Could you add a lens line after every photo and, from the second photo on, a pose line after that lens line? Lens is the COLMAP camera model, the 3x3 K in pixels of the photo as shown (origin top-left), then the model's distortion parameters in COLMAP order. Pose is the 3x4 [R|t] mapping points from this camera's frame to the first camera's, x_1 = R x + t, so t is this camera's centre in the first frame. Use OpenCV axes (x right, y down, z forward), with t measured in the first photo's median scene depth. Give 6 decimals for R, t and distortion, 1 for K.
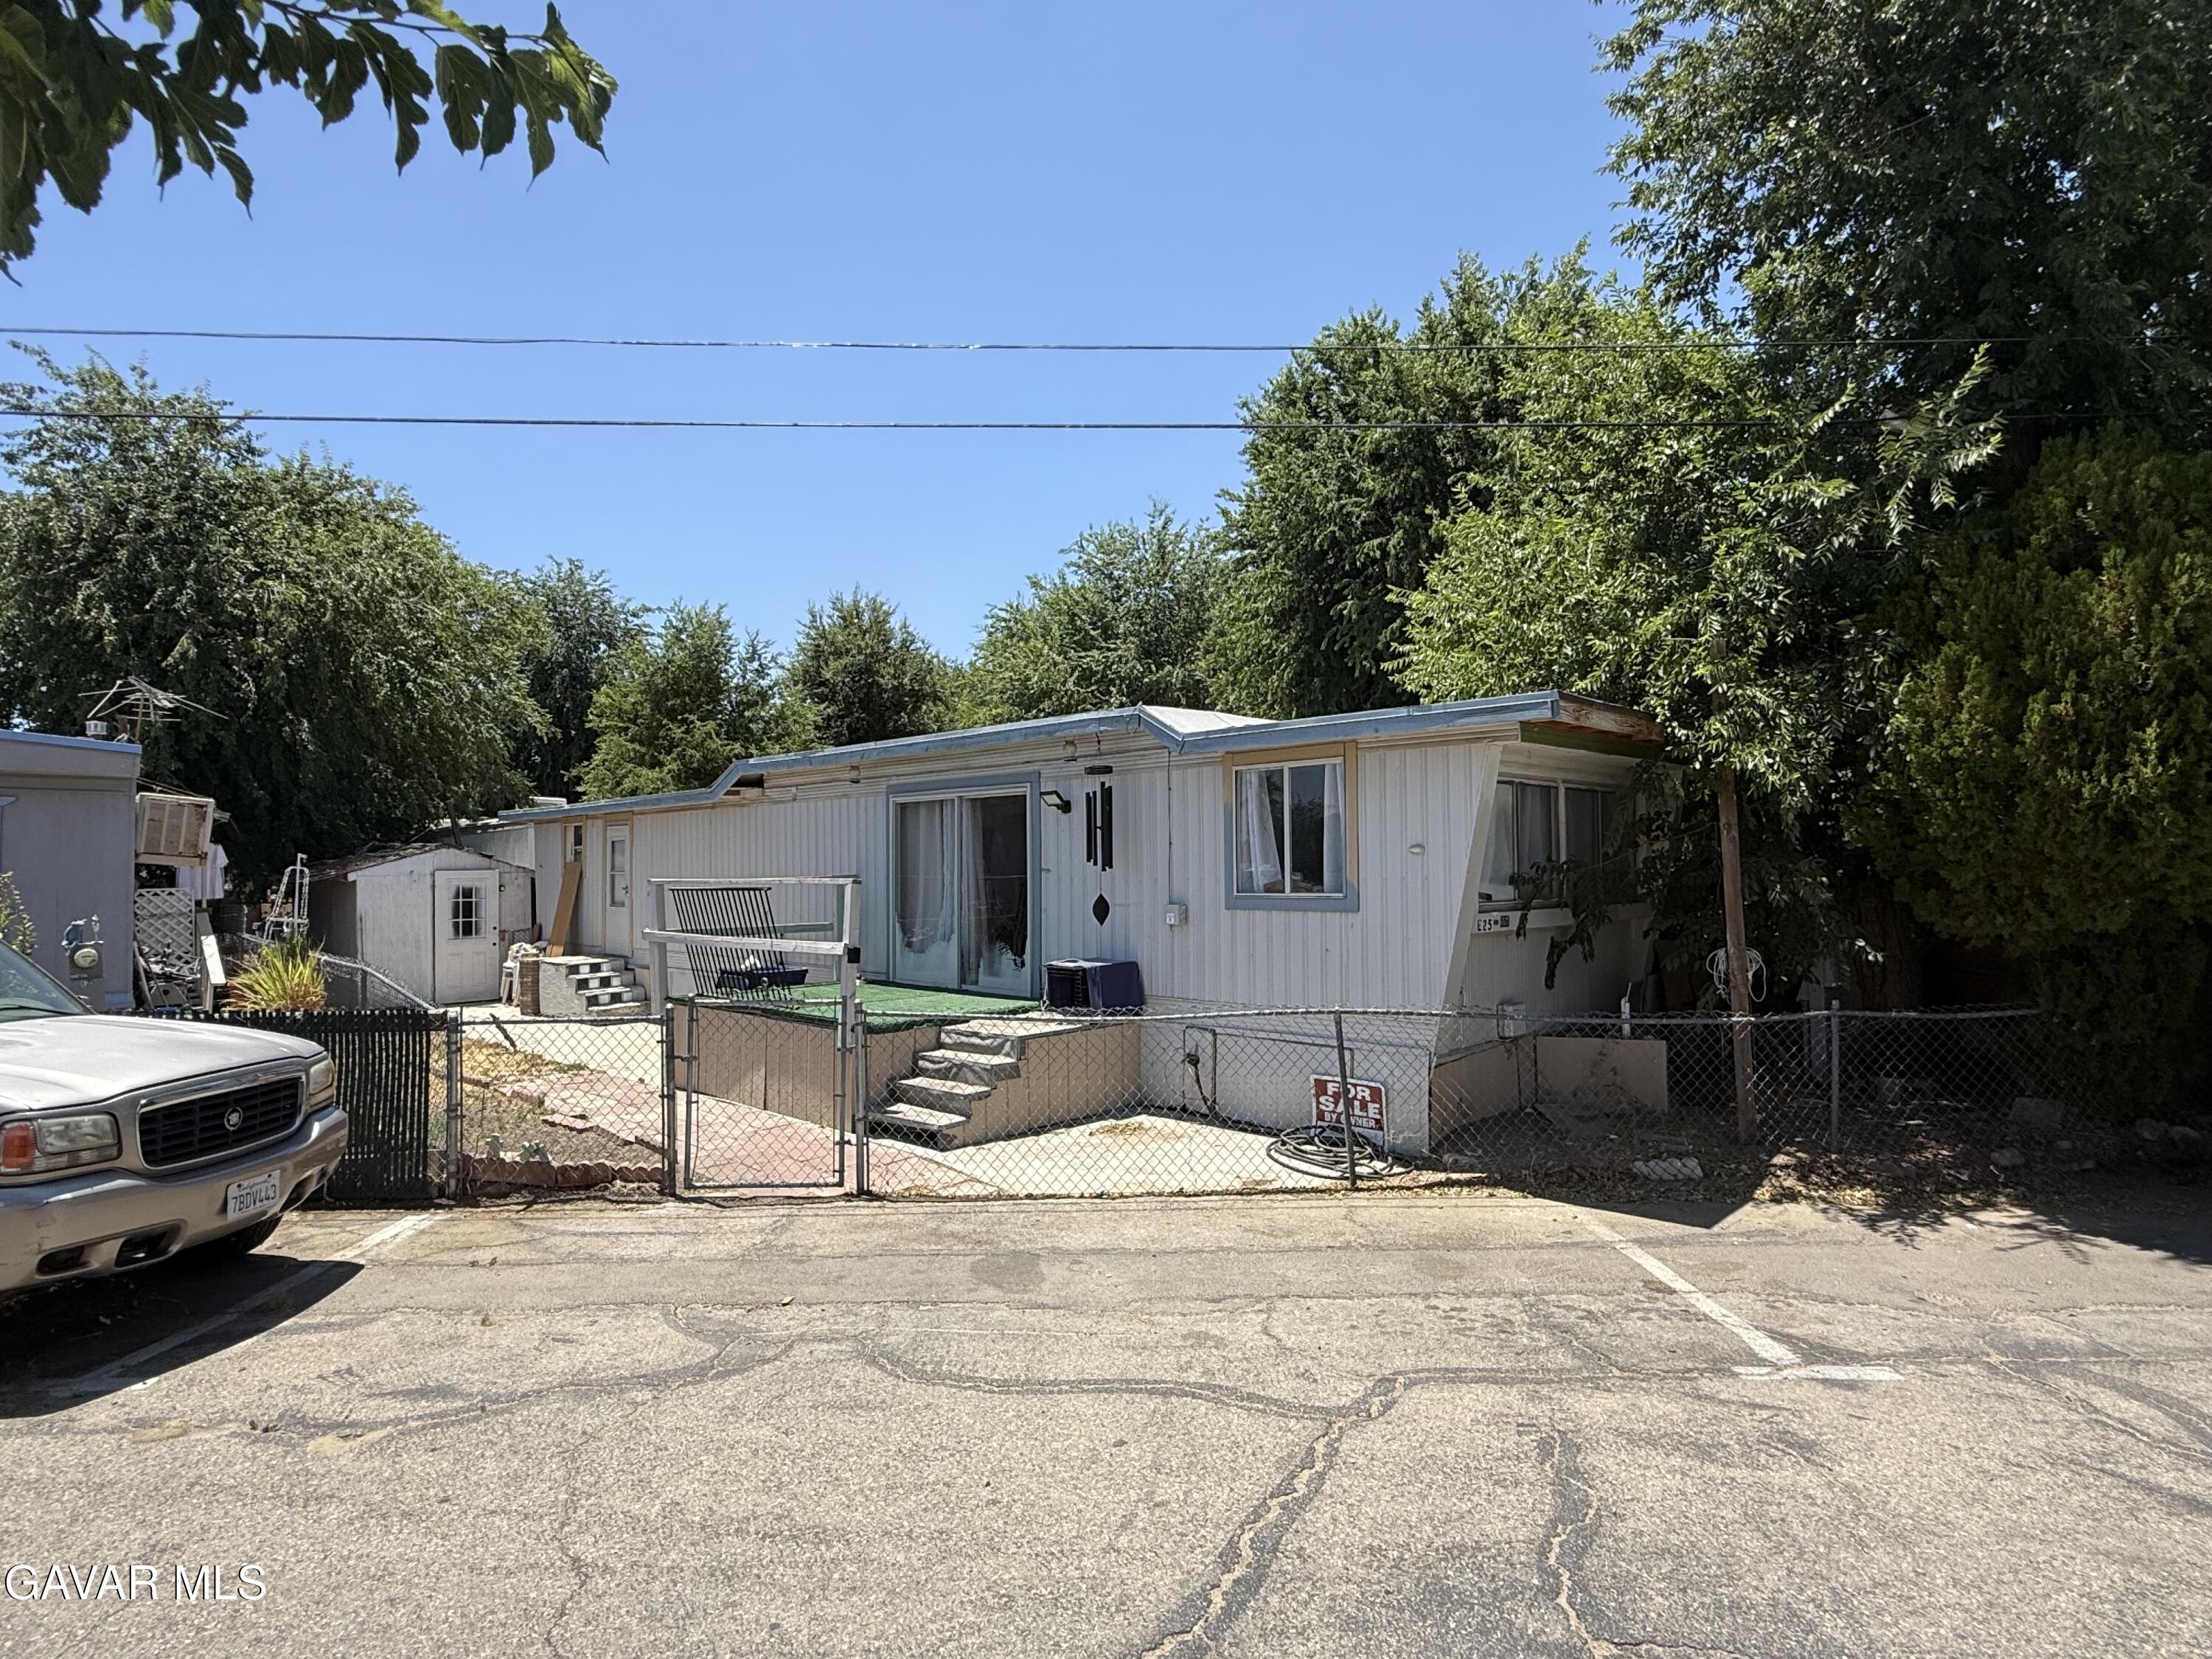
lens RADIAL K [[1194.6, 0, 1112.4], [0, 1194.6, 830.8], [0, 0, 1]] dist [-0.001265, 0.000634]
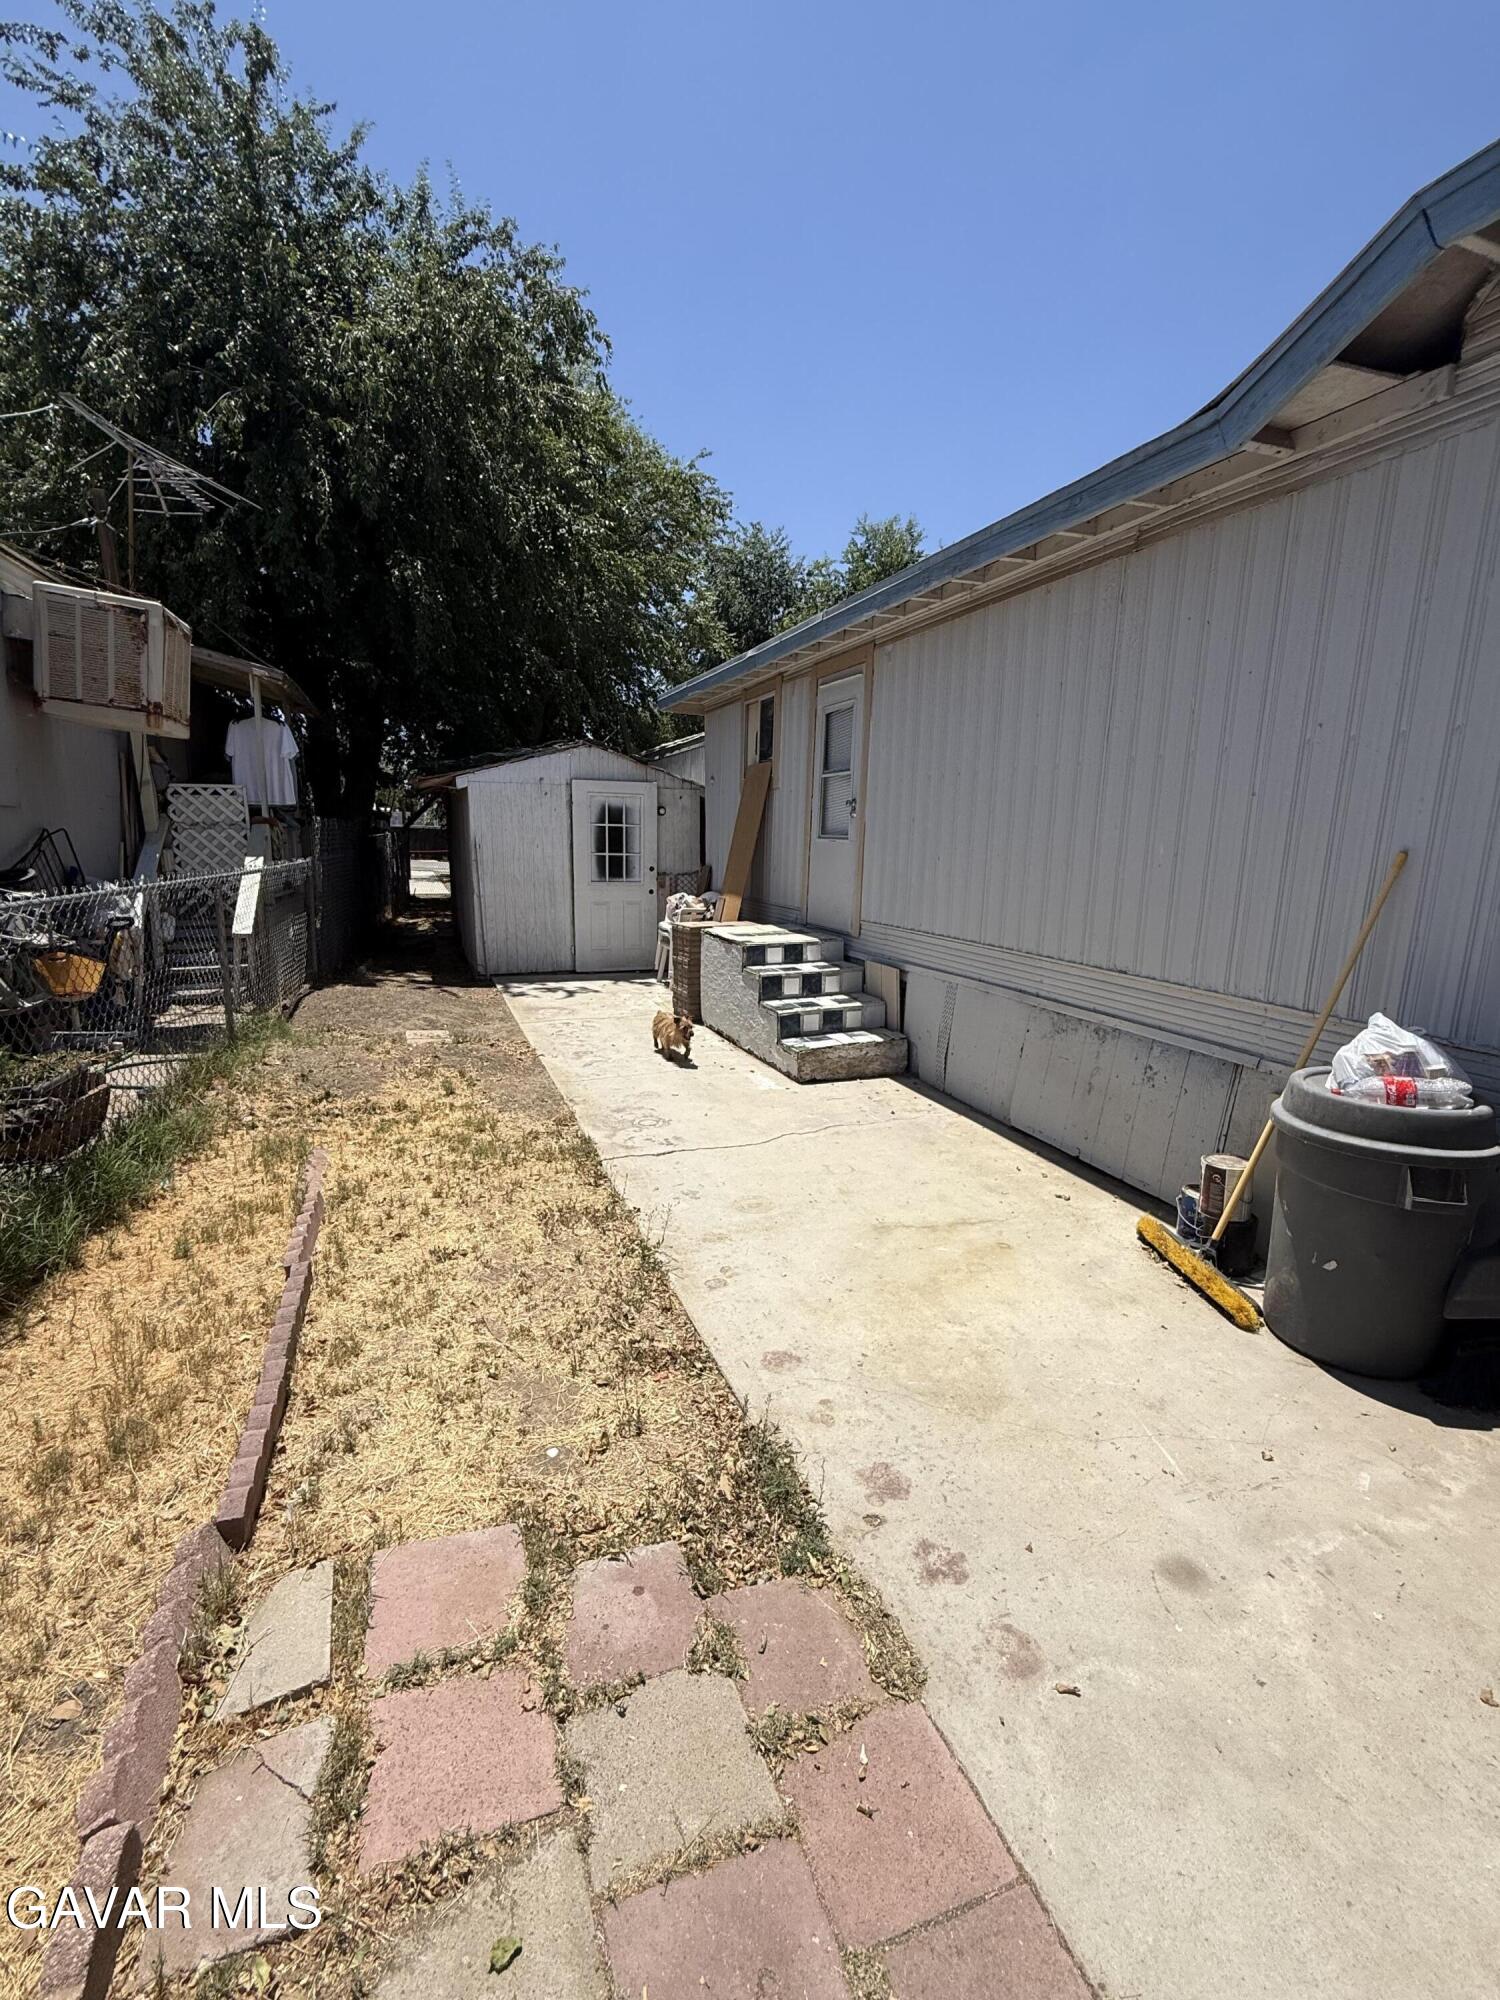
lens RADIAL K [[886.7, 0, 746.7], [0, 886.7, 1005.8], [0, 0, 1]] dist [0.002391, 0.000041]
pose [[0.908950, 0.111114, -0.401824, -0.621154], [-0.021618, 0.975094, 0.220735, 0.109584], [0.416343, -0.191951, 0.888714, 1.360277]]
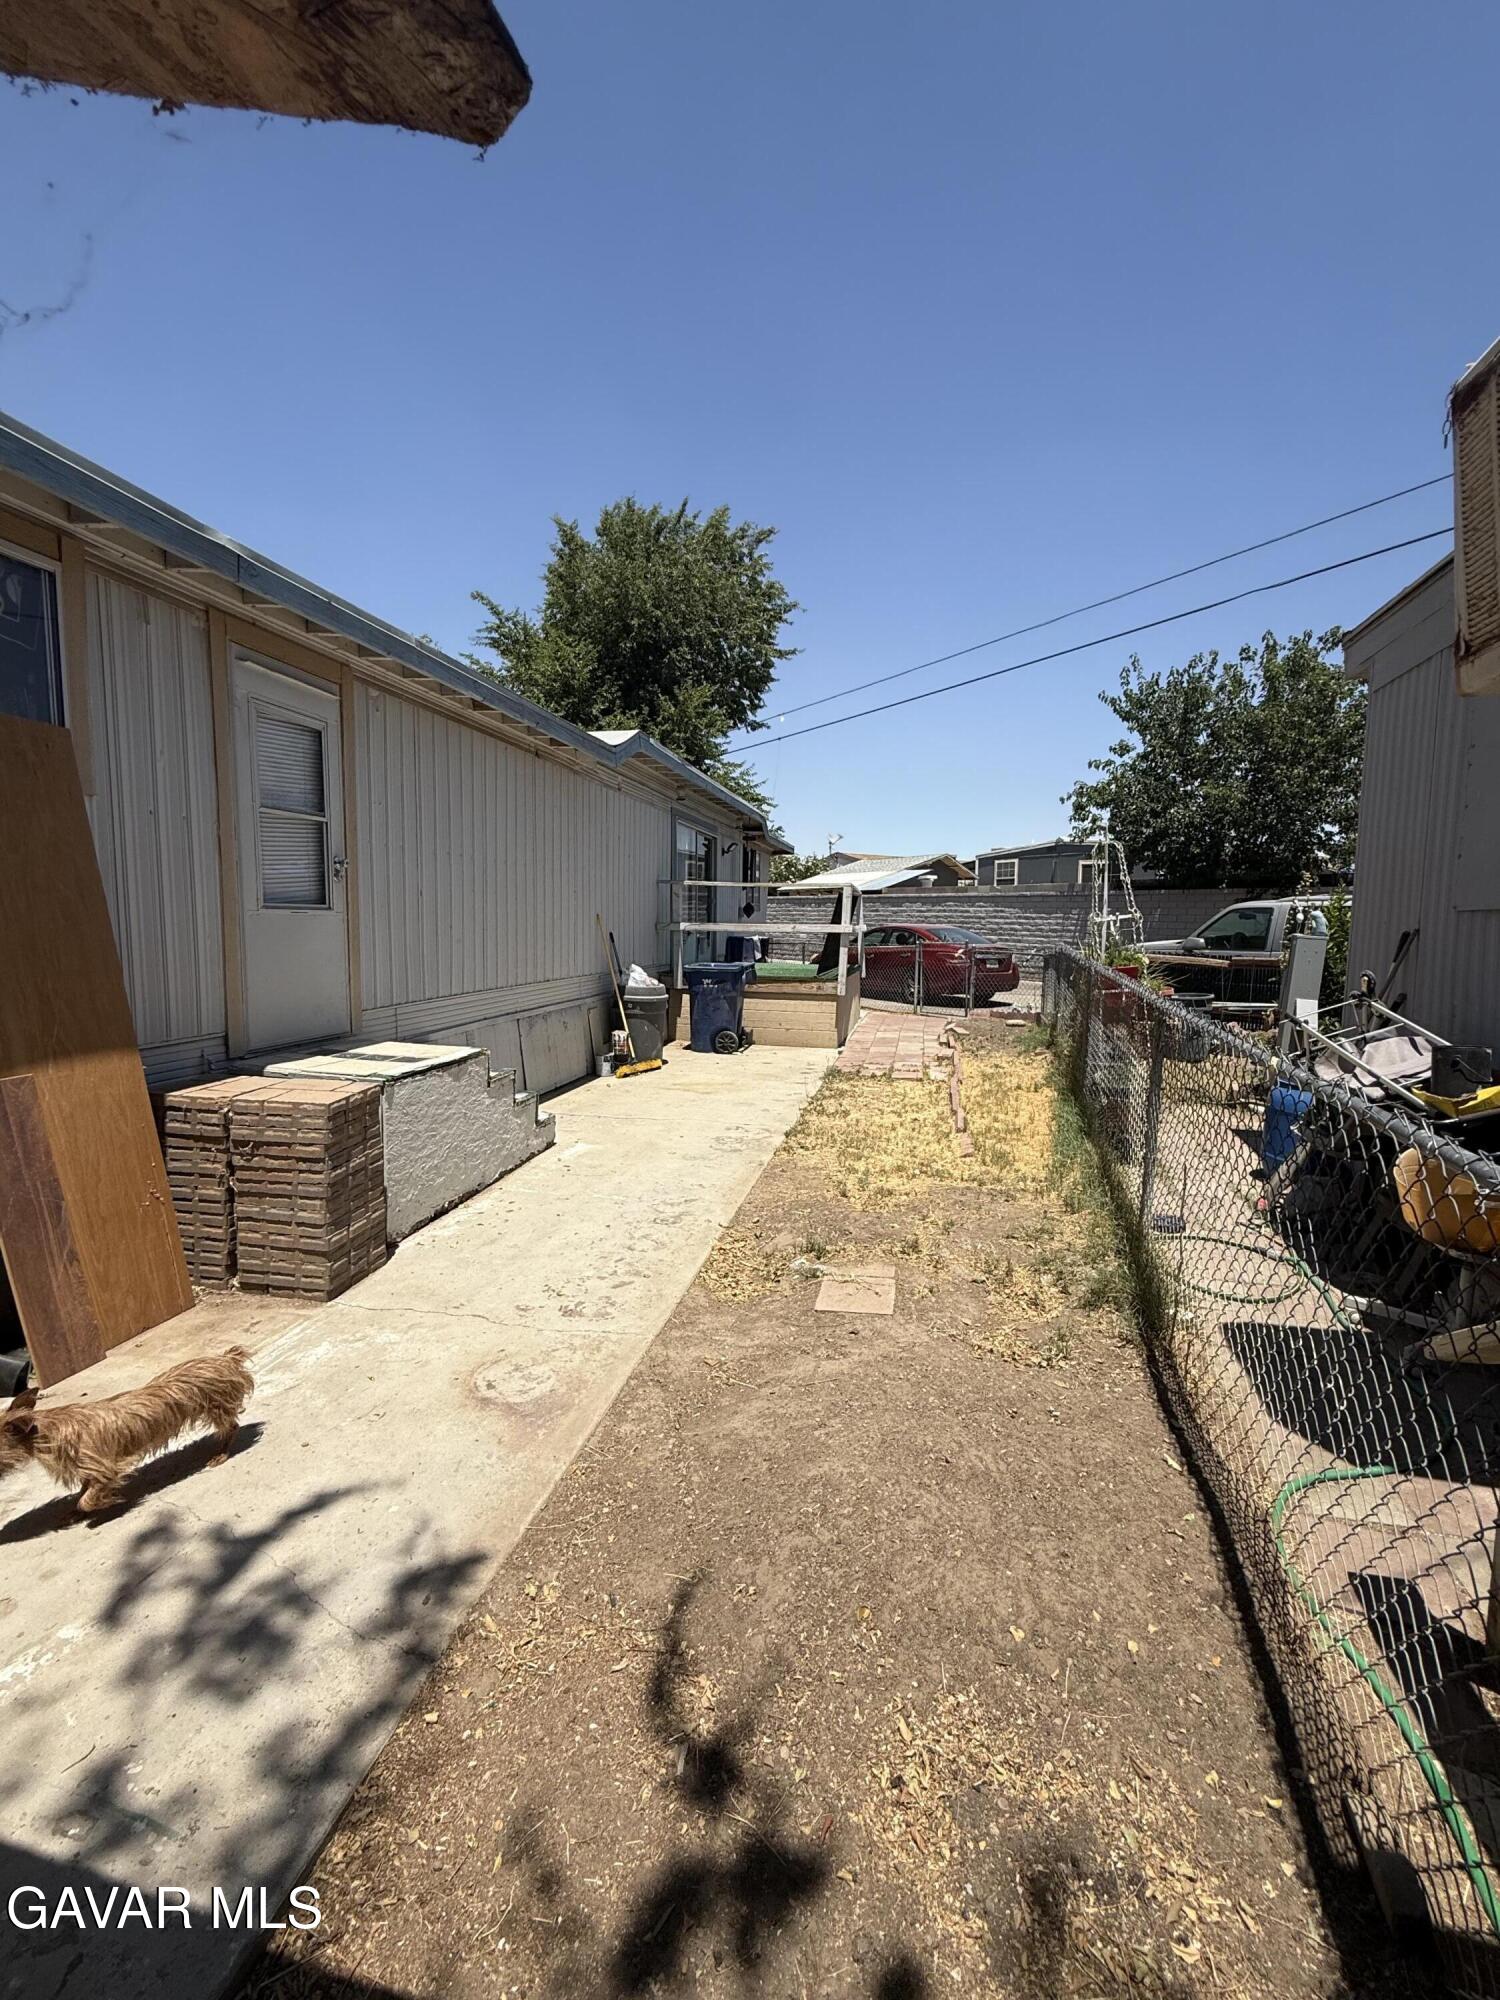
lens RADIAL K [[886.7, 0, 754.3], [0, 886.7, 1006.6], [0, 0, 1]] dist [0.002391, 0.000041]
pose [[-0.568716, -0.066309, 0.819857, -1.545409], [-0.036695, 0.997798, 0.055246, 0.162244], [-0.821715, 0.001335, -0.569897, 2.267349]]
